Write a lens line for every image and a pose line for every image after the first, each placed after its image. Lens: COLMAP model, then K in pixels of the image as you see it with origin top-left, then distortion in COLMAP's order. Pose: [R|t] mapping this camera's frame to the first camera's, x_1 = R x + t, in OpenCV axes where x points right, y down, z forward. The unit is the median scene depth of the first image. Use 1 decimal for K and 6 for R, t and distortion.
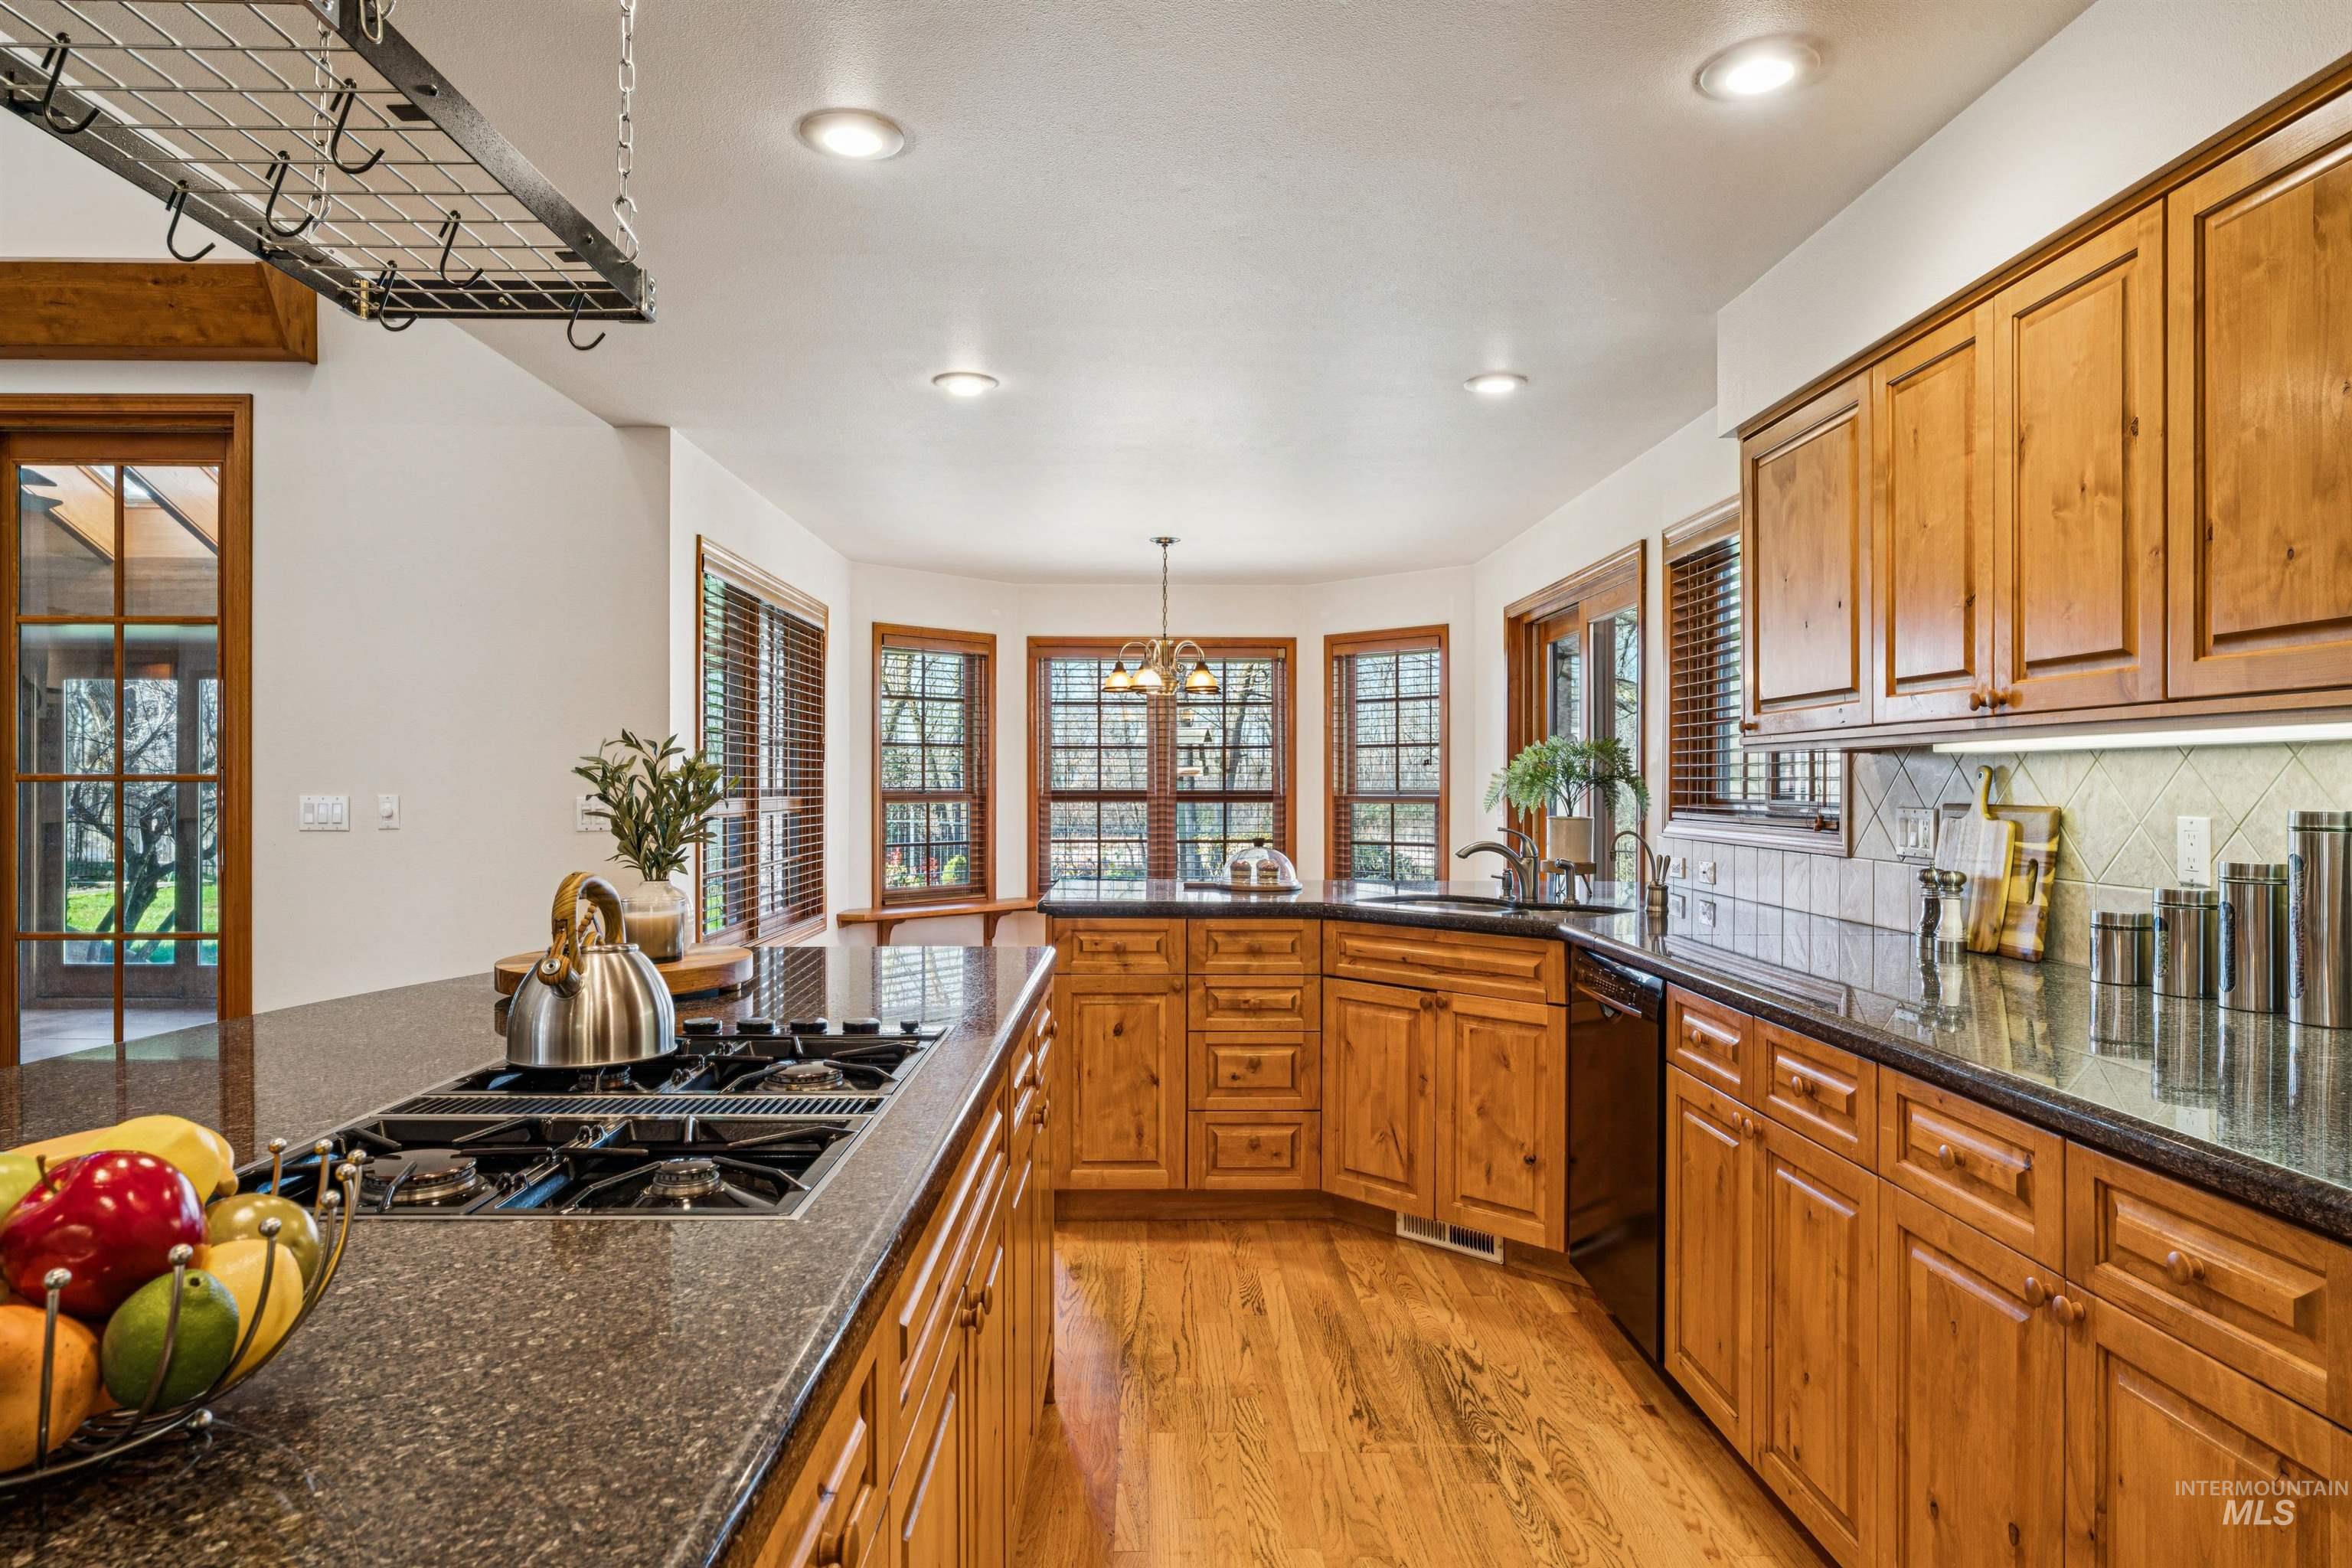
lens RADIAL K [[1406.1, 0, 1172.8], [0, 1406.1, 774.9], [0, 0, 1]] dist [0.005201, -0.000631]
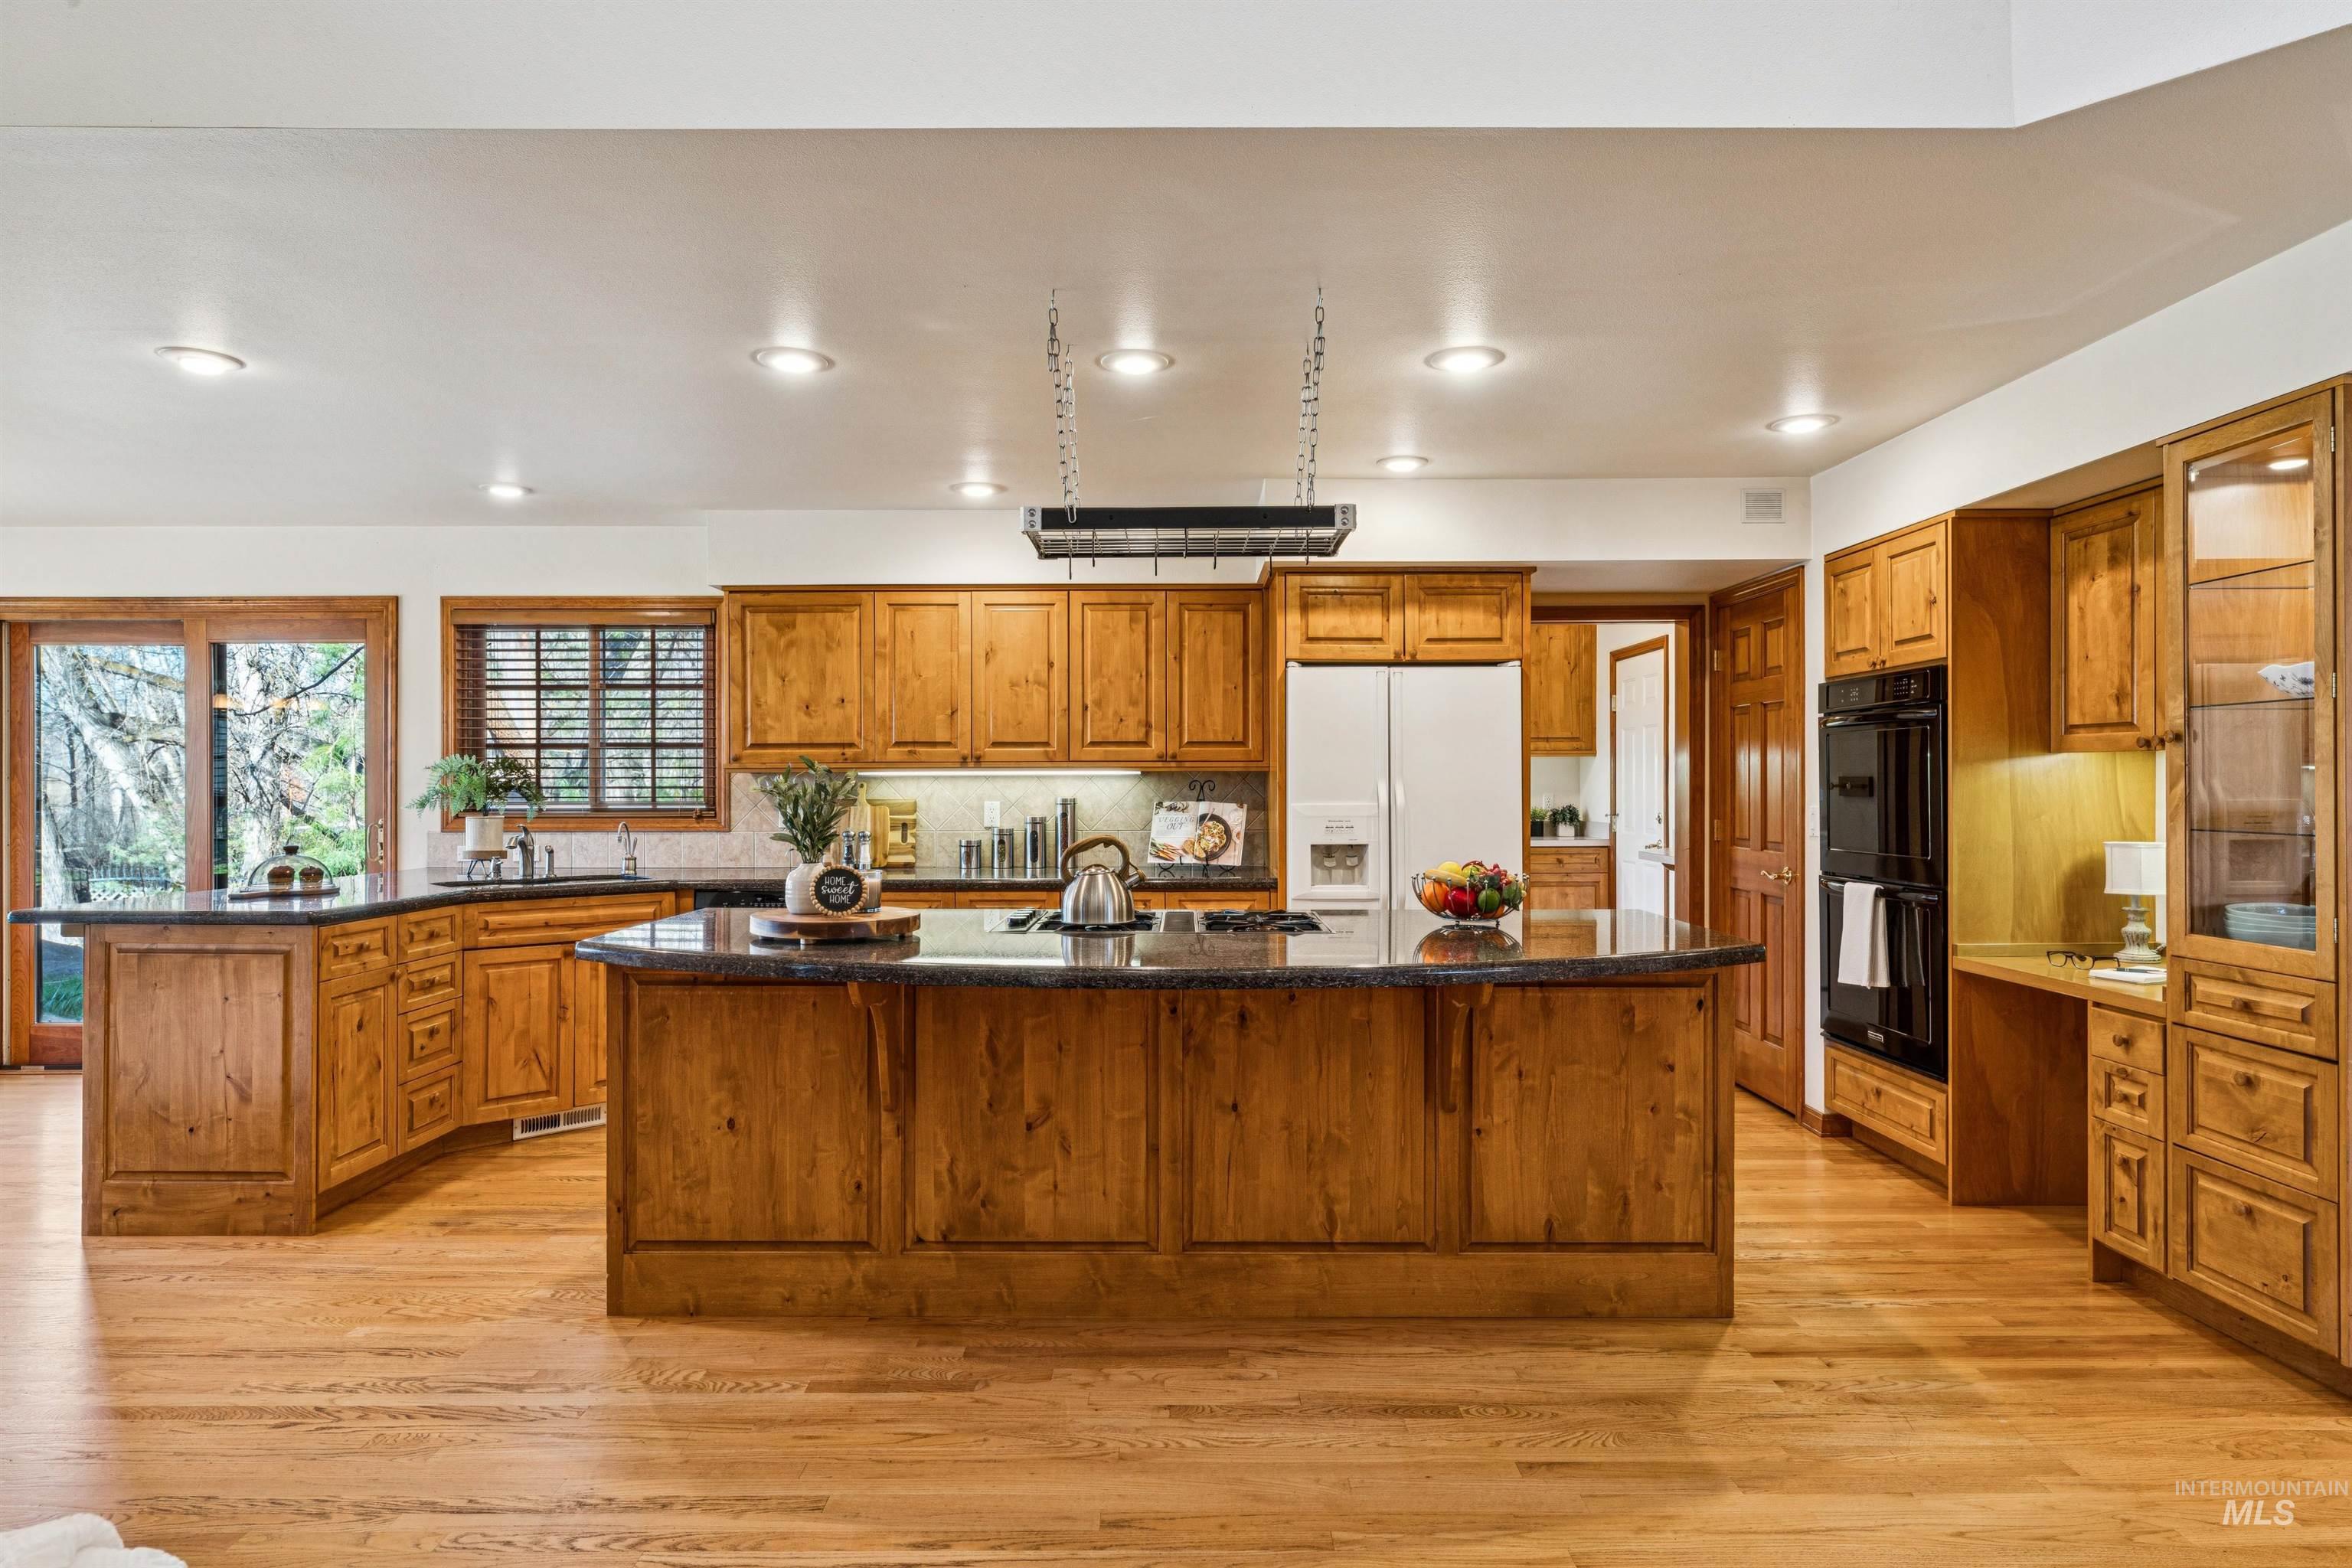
lens RADIAL K [[1308.1, 0, 1167.5], [0, 1308.1, 788.2], [0, 0, 1]] dist [0.000053, 0.000337]
pose [[0.015004, -0.002194, 0.999885, -1.018559], [-0.003057, 0.999993, 0.002240, -0.001743], [-0.999883, -0.003091, 0.014998, 0.374990]]
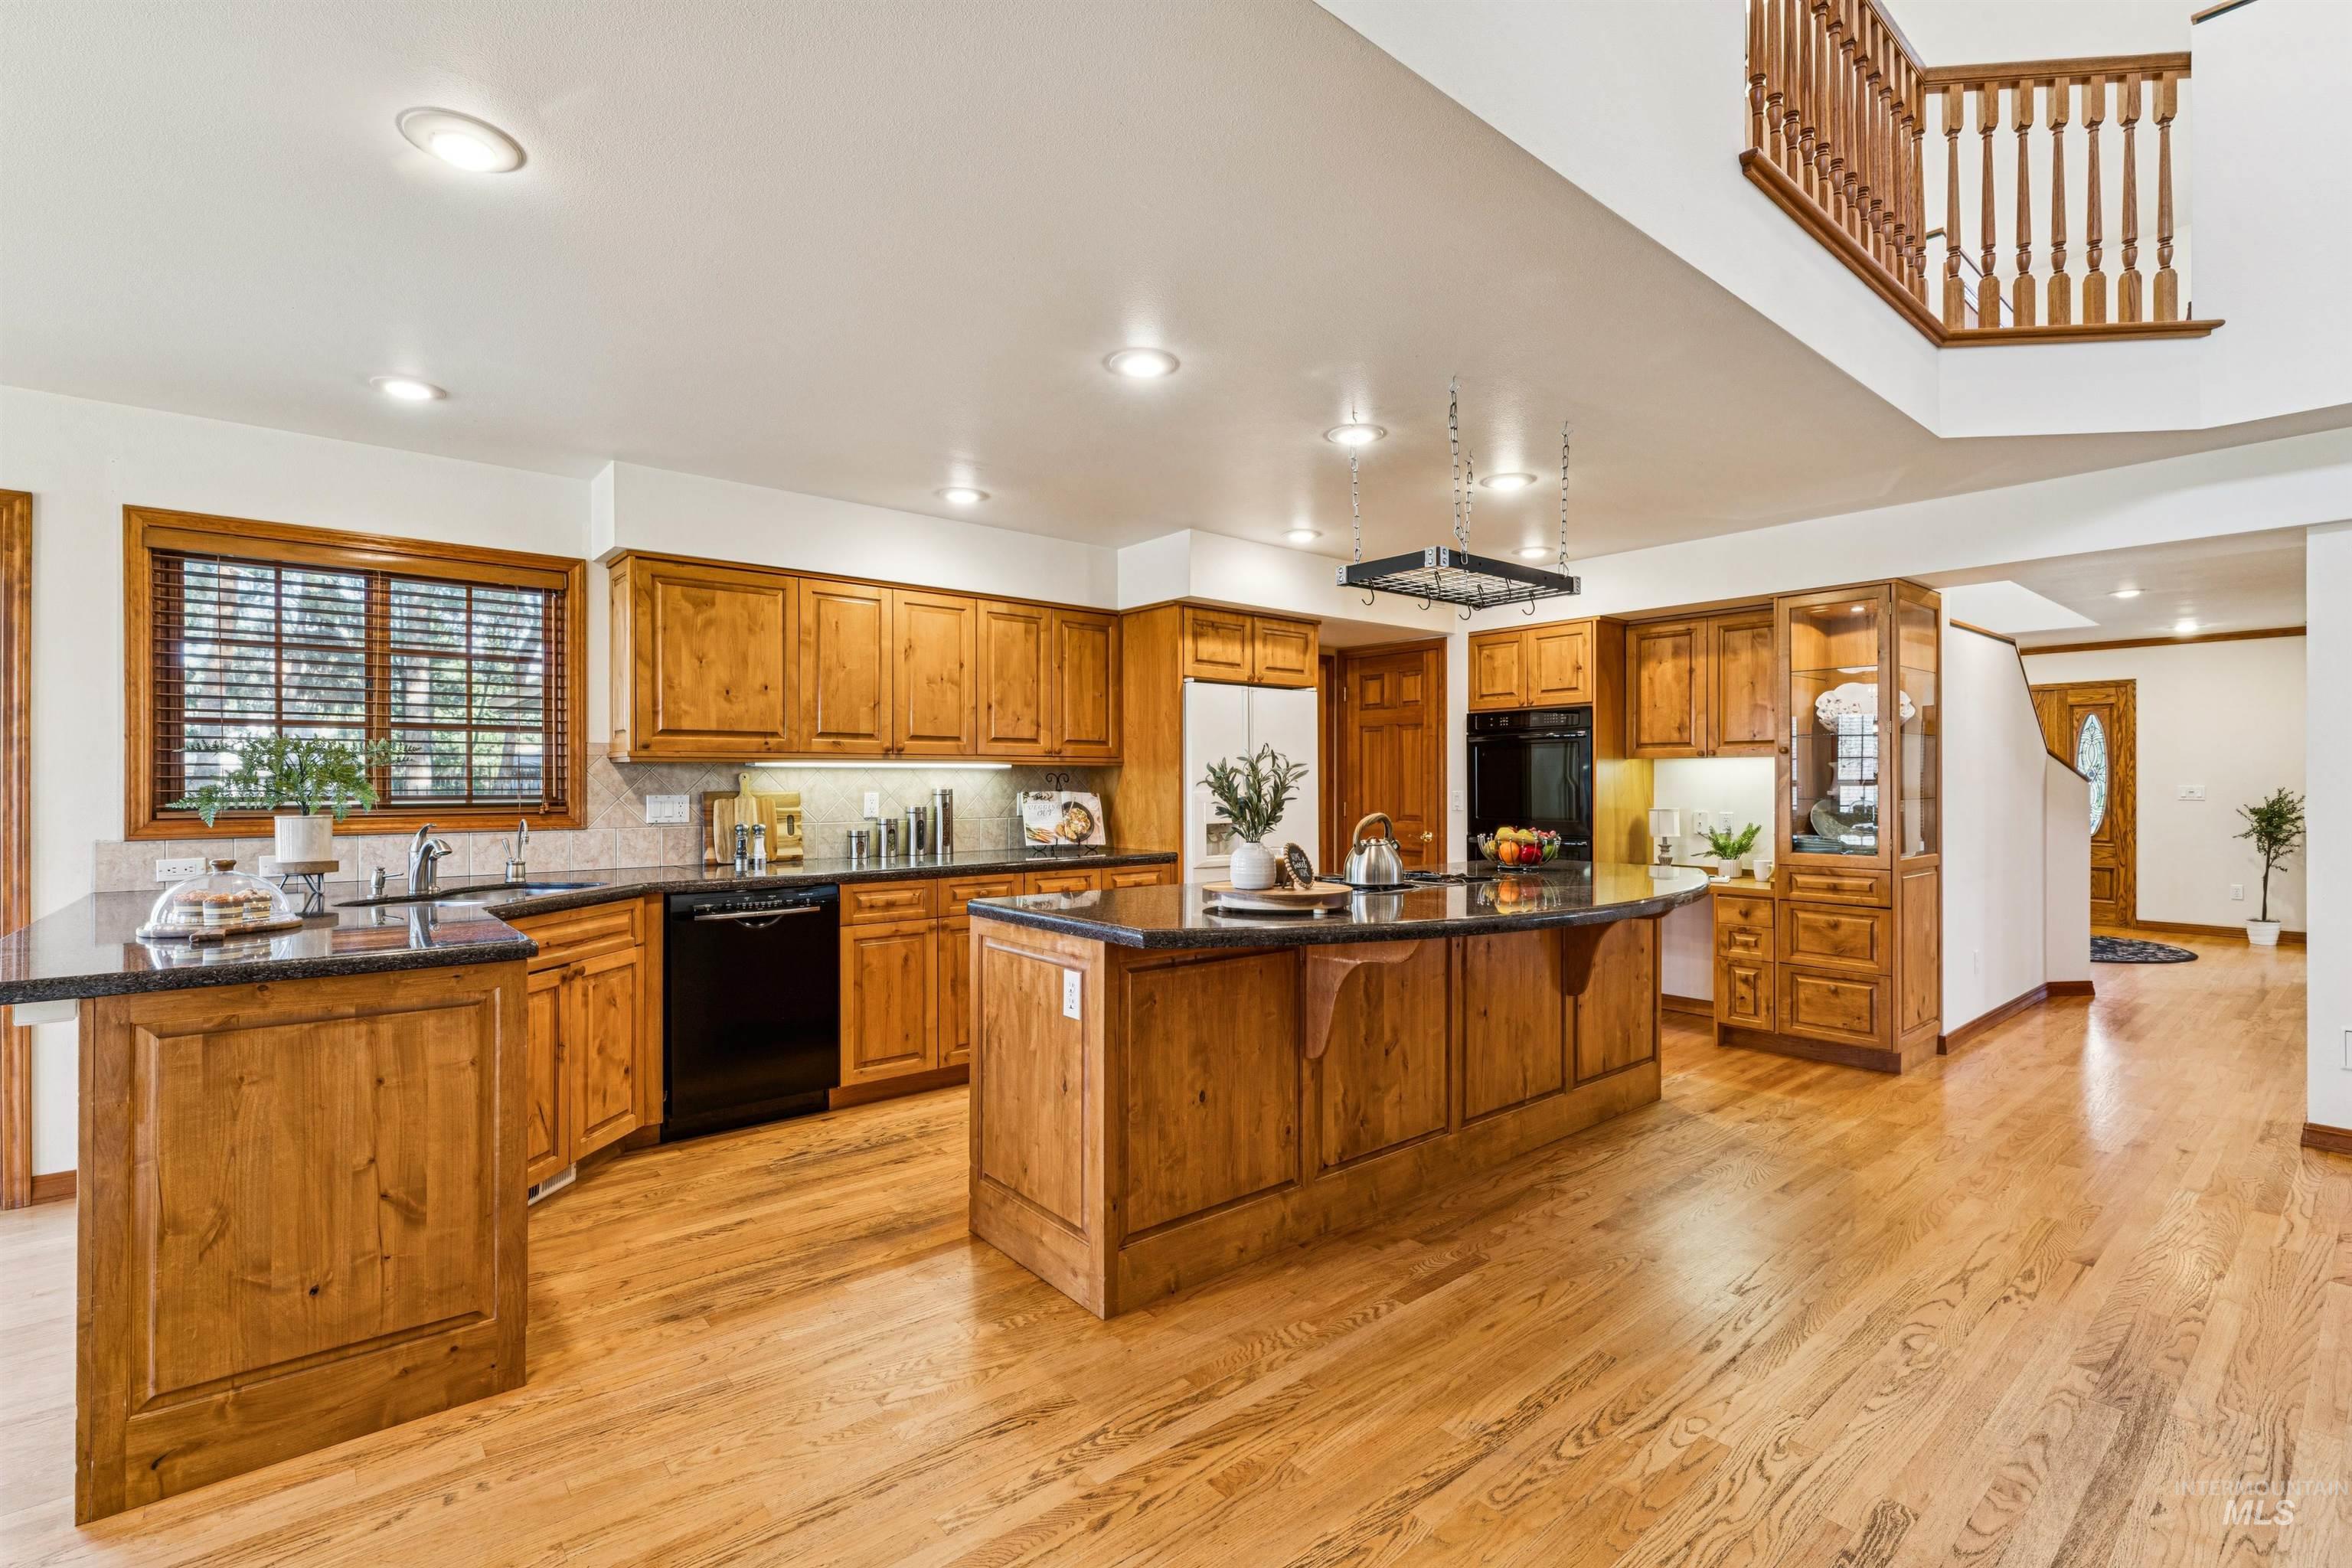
lens RADIAL K [[1061.0, 0, 1181.6], [0, 1061.0, 786.8], [0, 0, 1]] dist [-0.000871, -0.000785]
pose [[-0.631951, -0.000460, 0.775008, -0.737494], [-0.001019, 0.999999, -0.000238, 0.009944], [-0.775008, -0.000940, -0.631951, 1.084635]]
